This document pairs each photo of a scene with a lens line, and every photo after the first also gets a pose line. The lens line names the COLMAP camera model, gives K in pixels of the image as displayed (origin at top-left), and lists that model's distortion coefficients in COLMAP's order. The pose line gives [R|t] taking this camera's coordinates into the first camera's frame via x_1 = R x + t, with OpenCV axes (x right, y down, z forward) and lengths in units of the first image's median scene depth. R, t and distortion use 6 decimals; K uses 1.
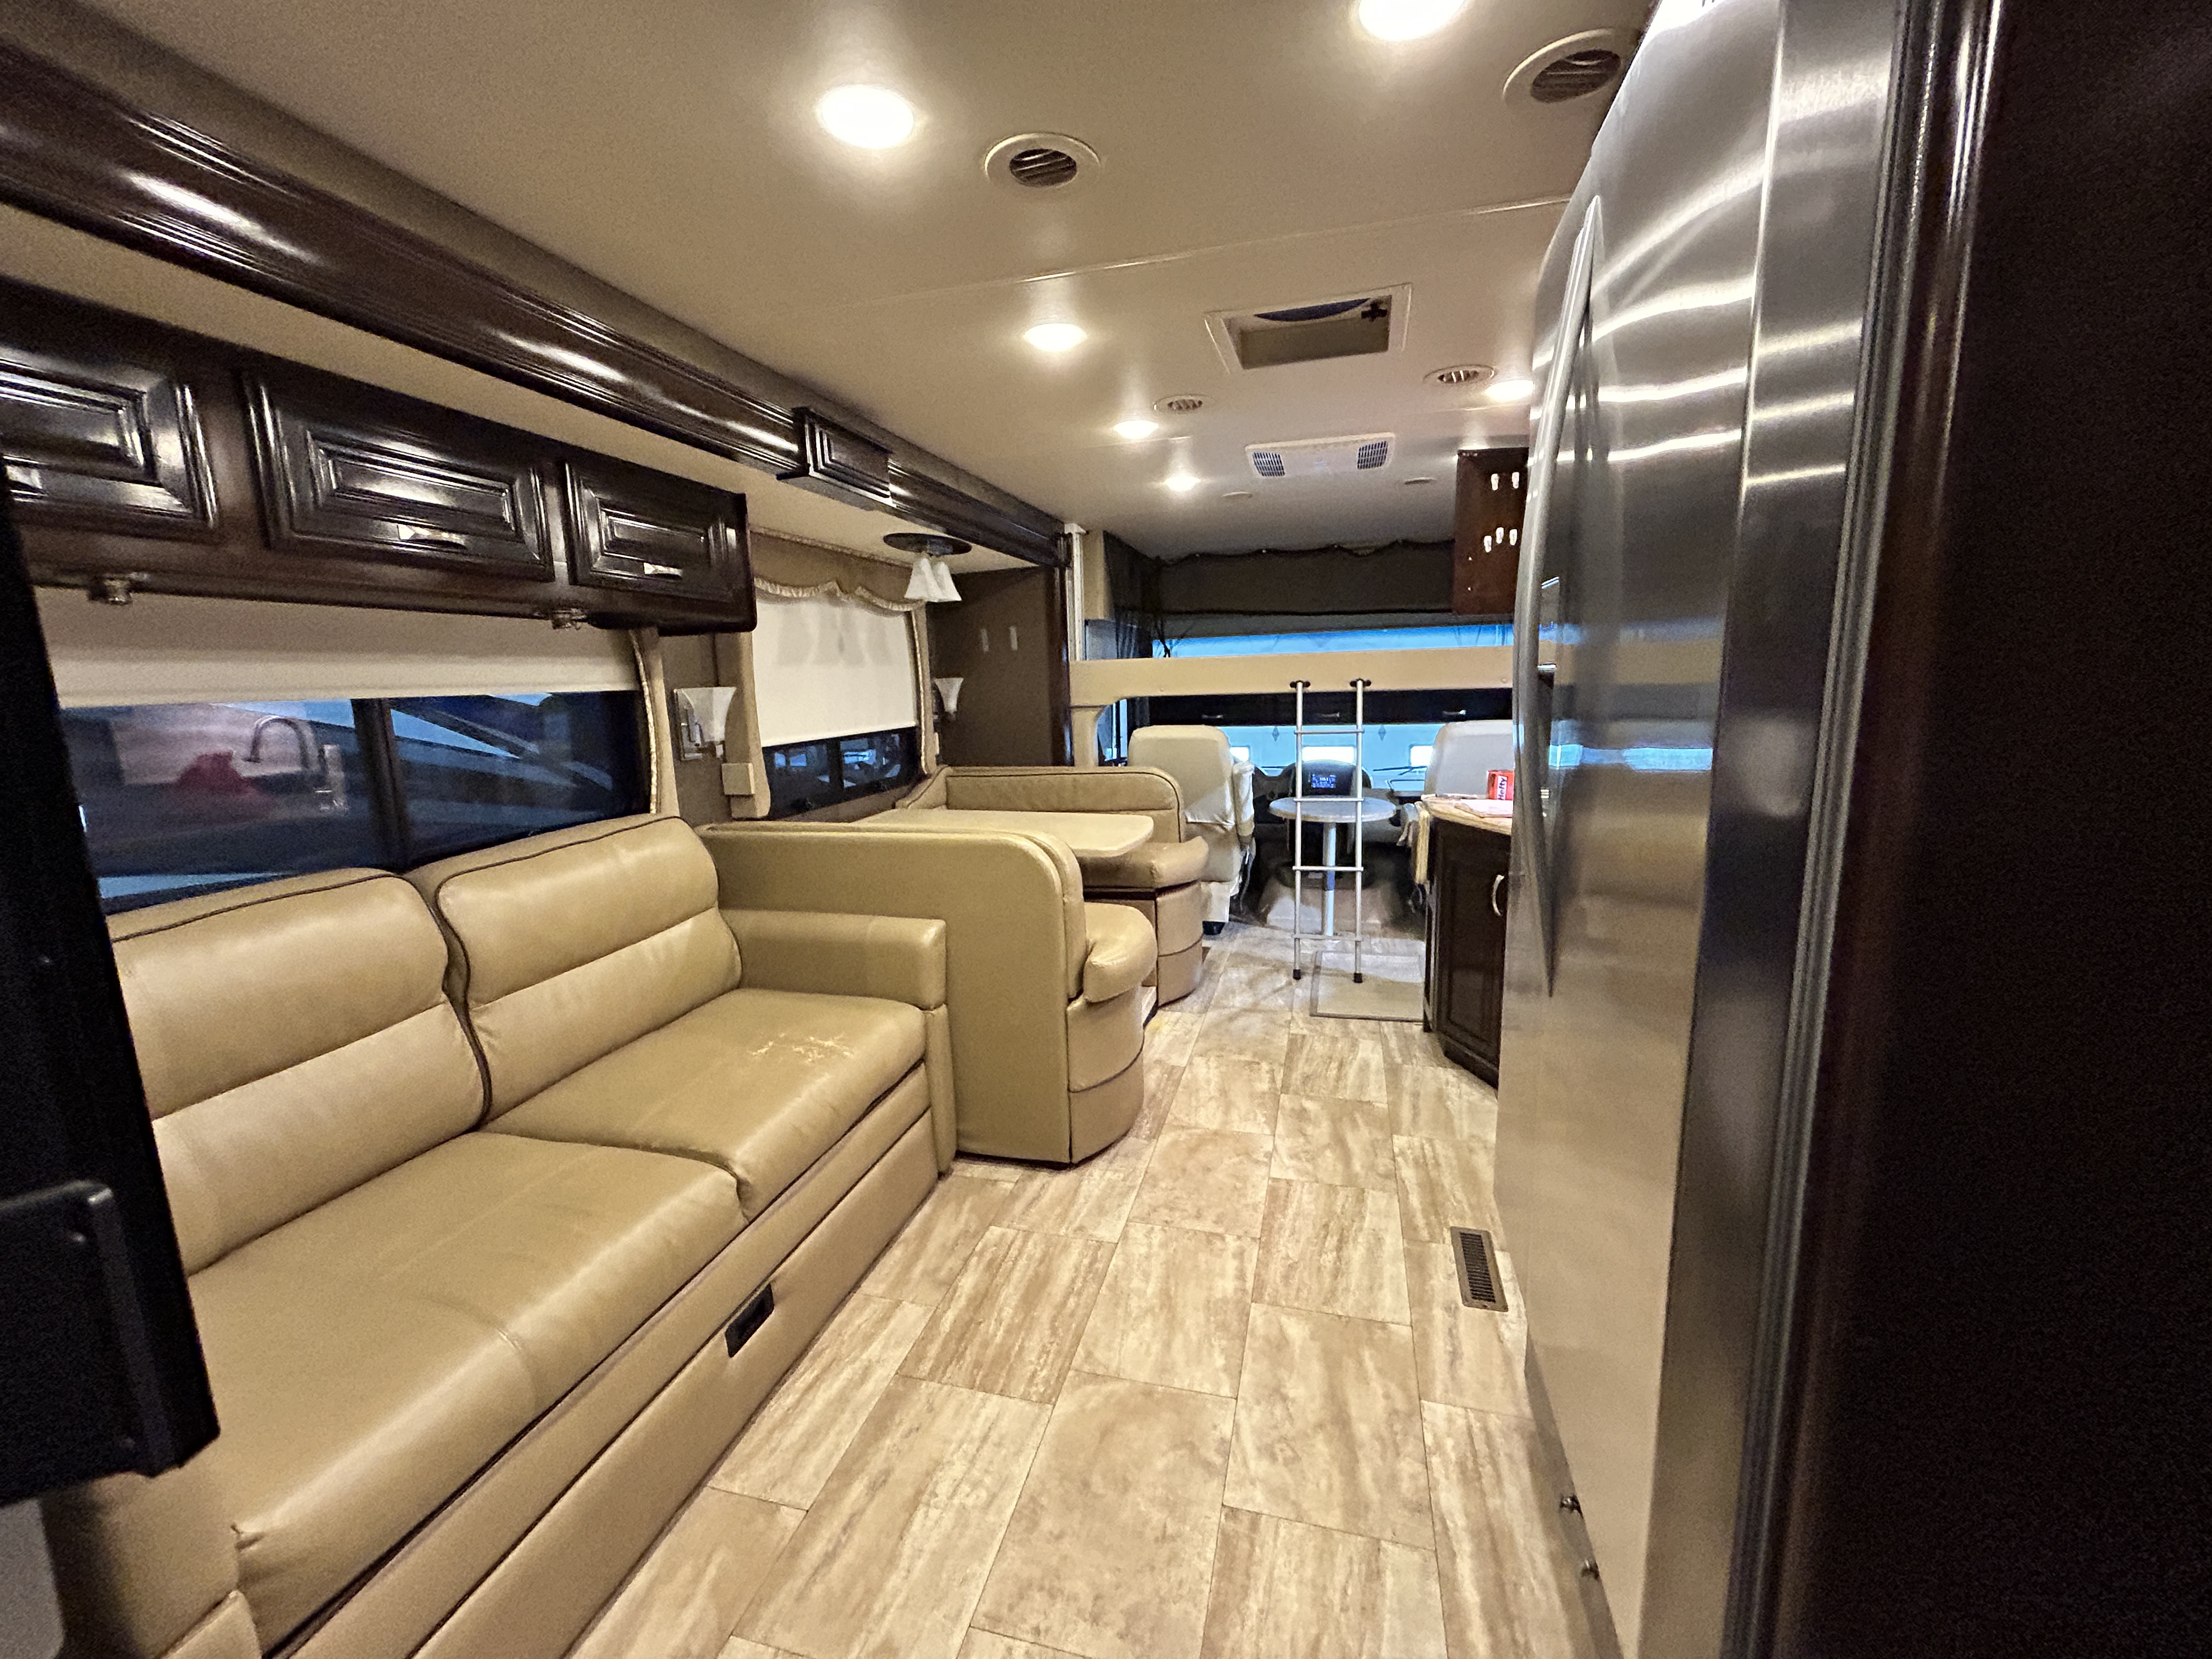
lens RADIAL K [[909.1, 0, 1095.6], [0, 909.1, 826.9], [0, 0, 1]] dist [0.015062, 0.000008]
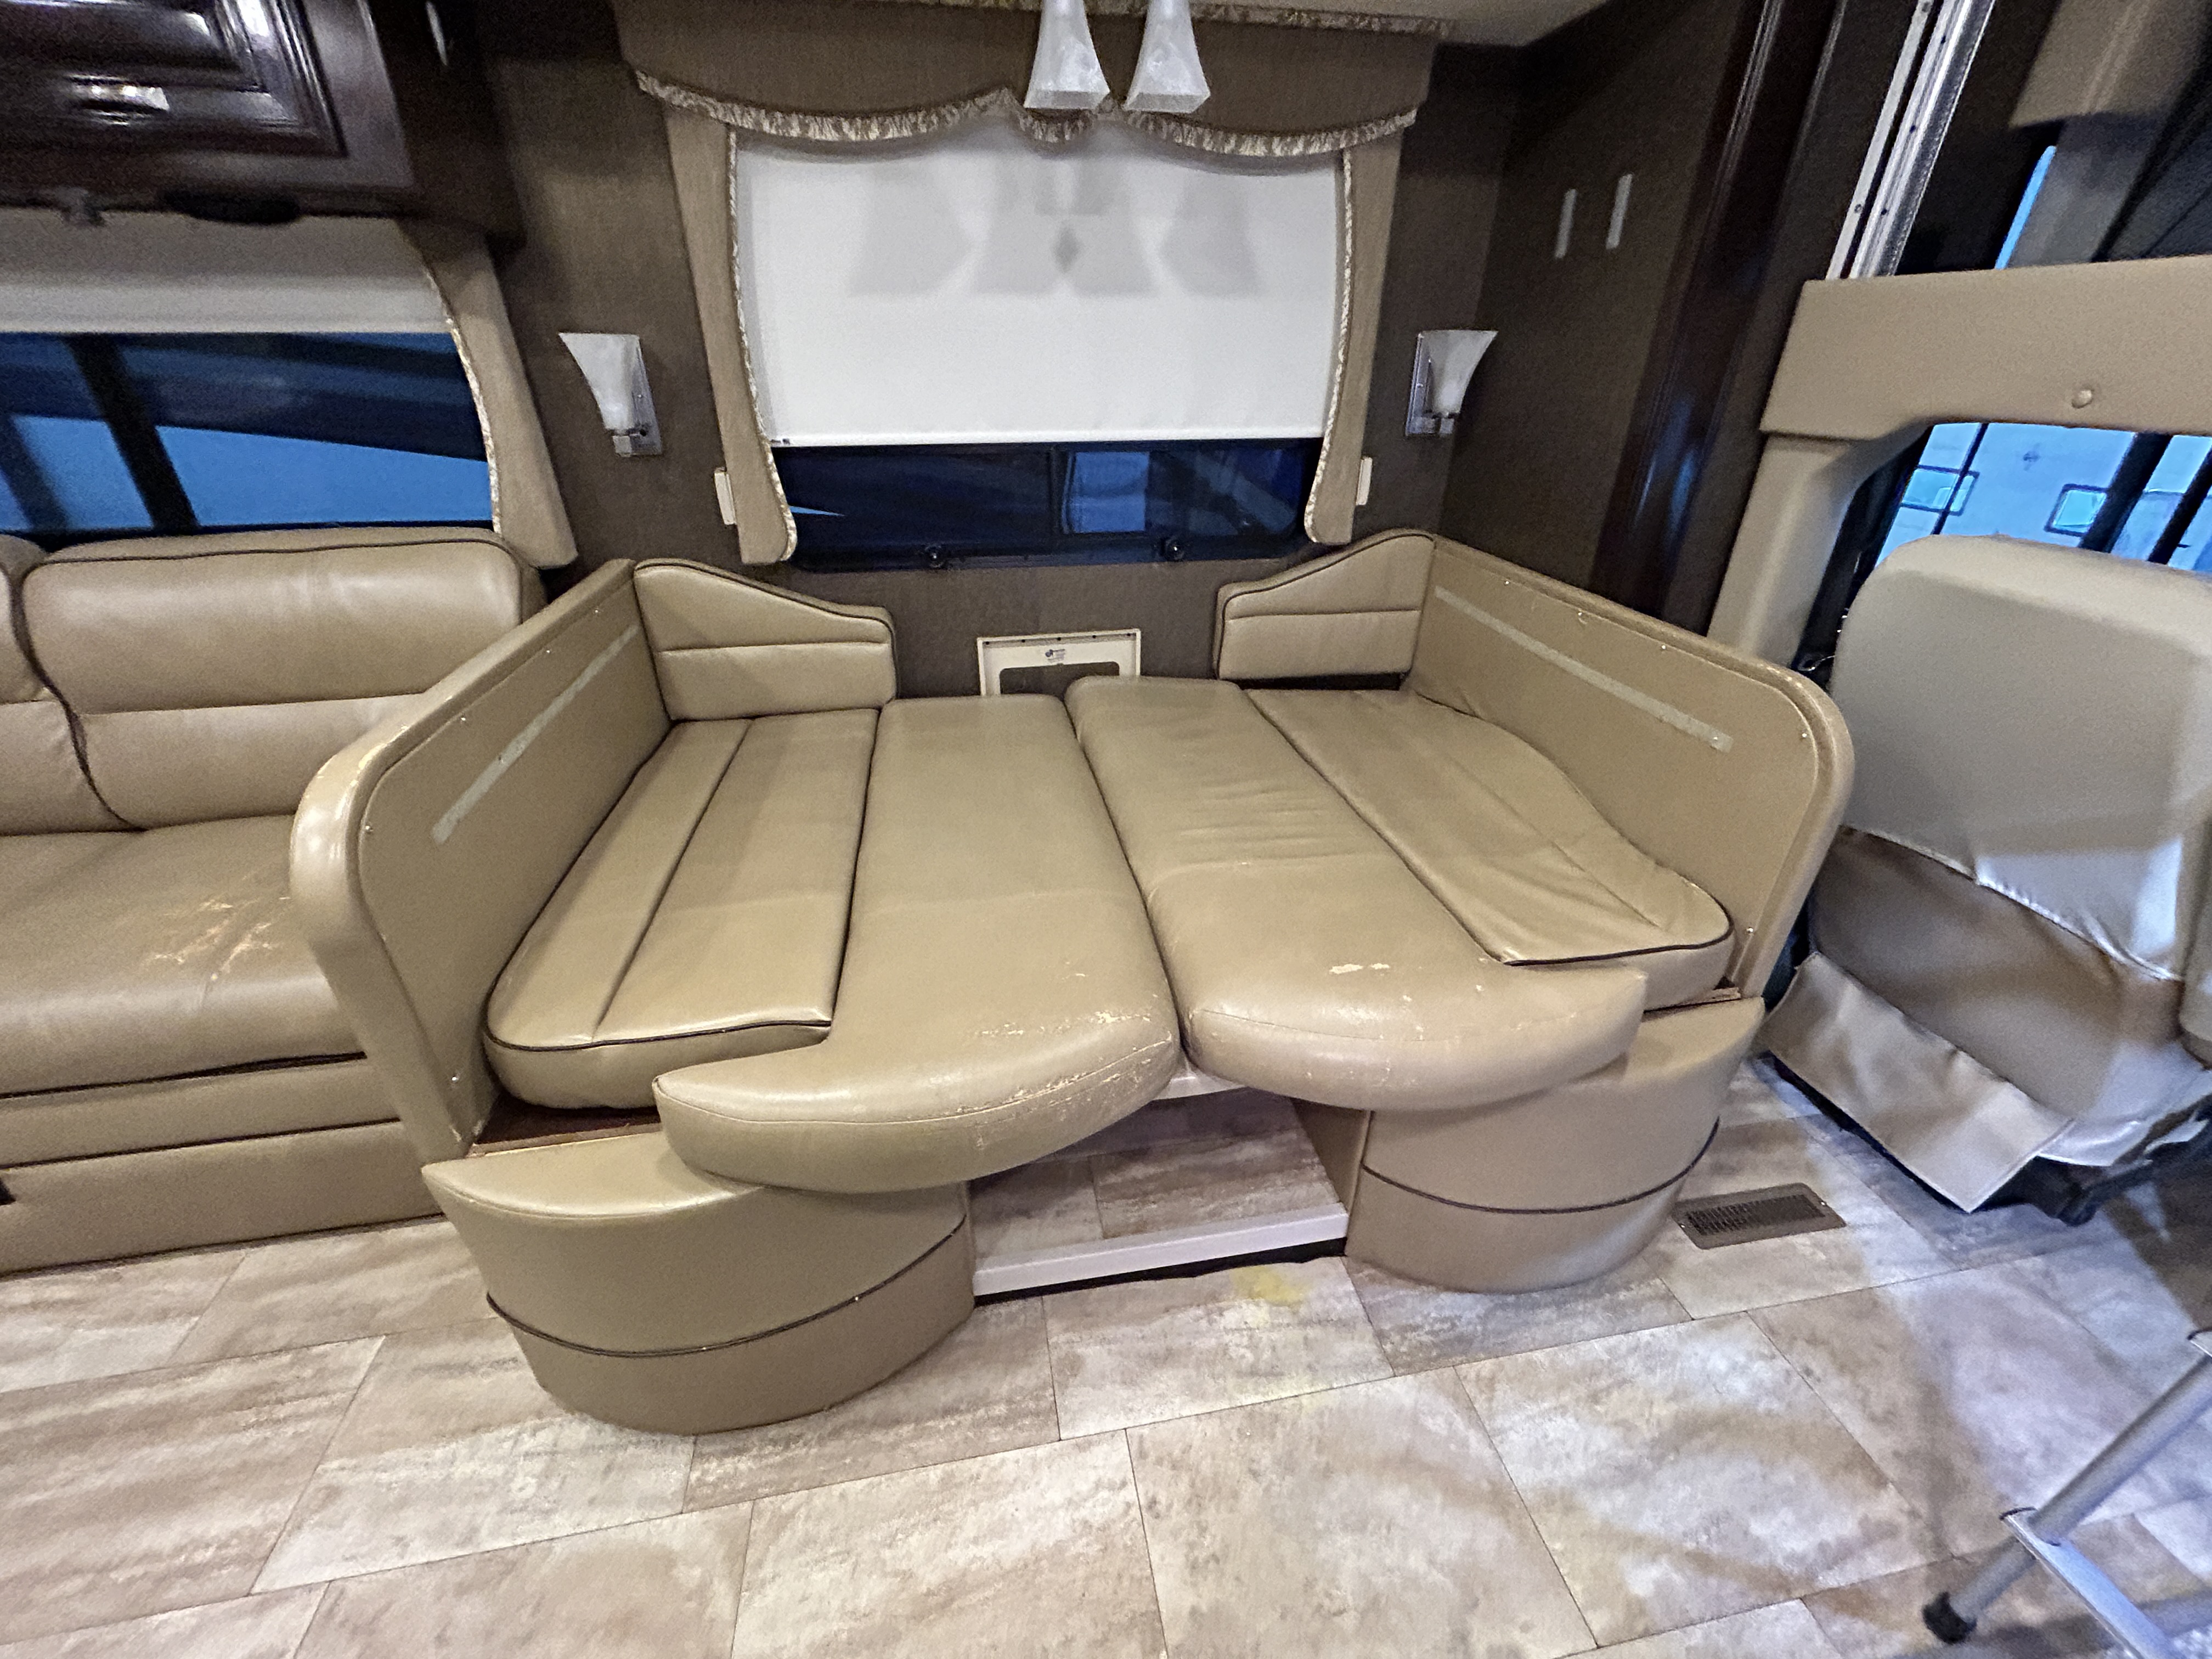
lens RADIAL K [[888.1, 0, 1101.1], [0, 888.1, 833.3], [0, 0, 1]] dist [-0.002821, -0.000471]
pose [[0.421700, 0.460457, -0.781120, 0.348238], [-0.162072, 0.885868, 0.434707, -0.173818], [0.892133, -0.056718, 0.448198, 1.042831]]
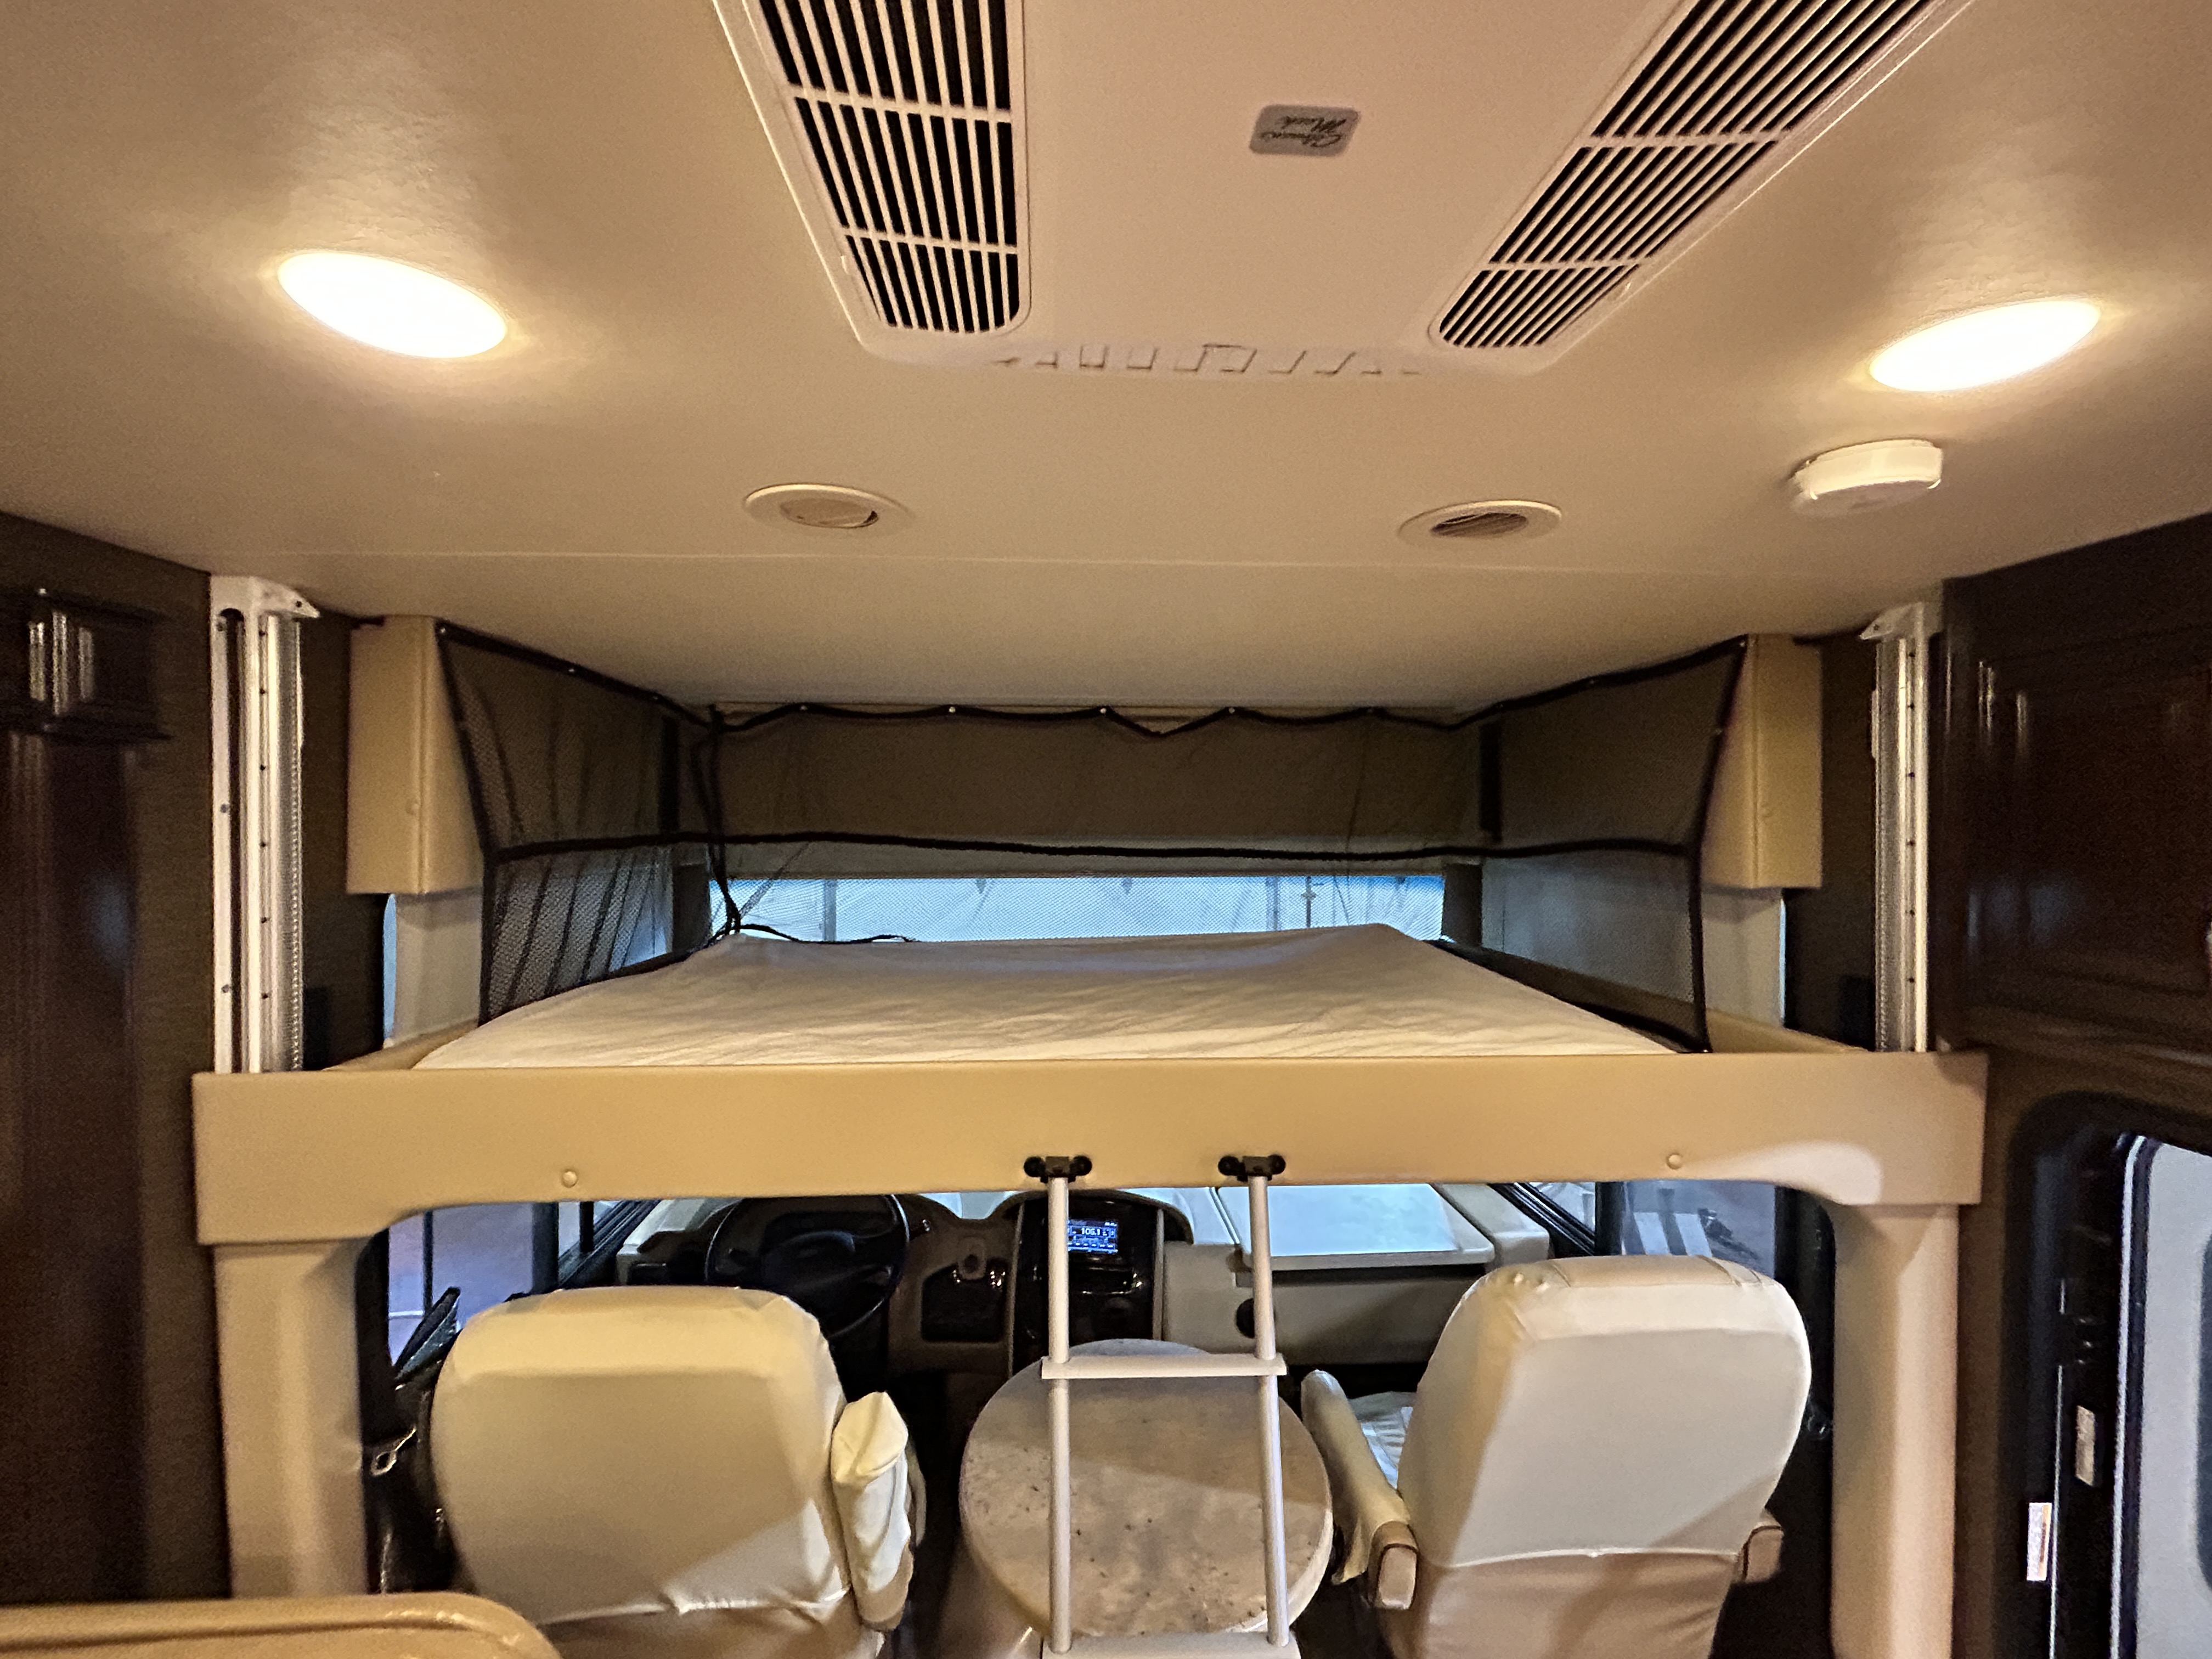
lens RADIAL K [[980.0, 0, 1106.0], [0, 980.0, 829.5], [0, 0, 1]] dist [0.002309, 0.000050]
pose [[0.944148, 0.020950, 0.328855, 0.209949], [0.030547, 0.988115, -0.150651, -0.342660], [-0.328103, 0.152282, 0.932287, 1.082065]]
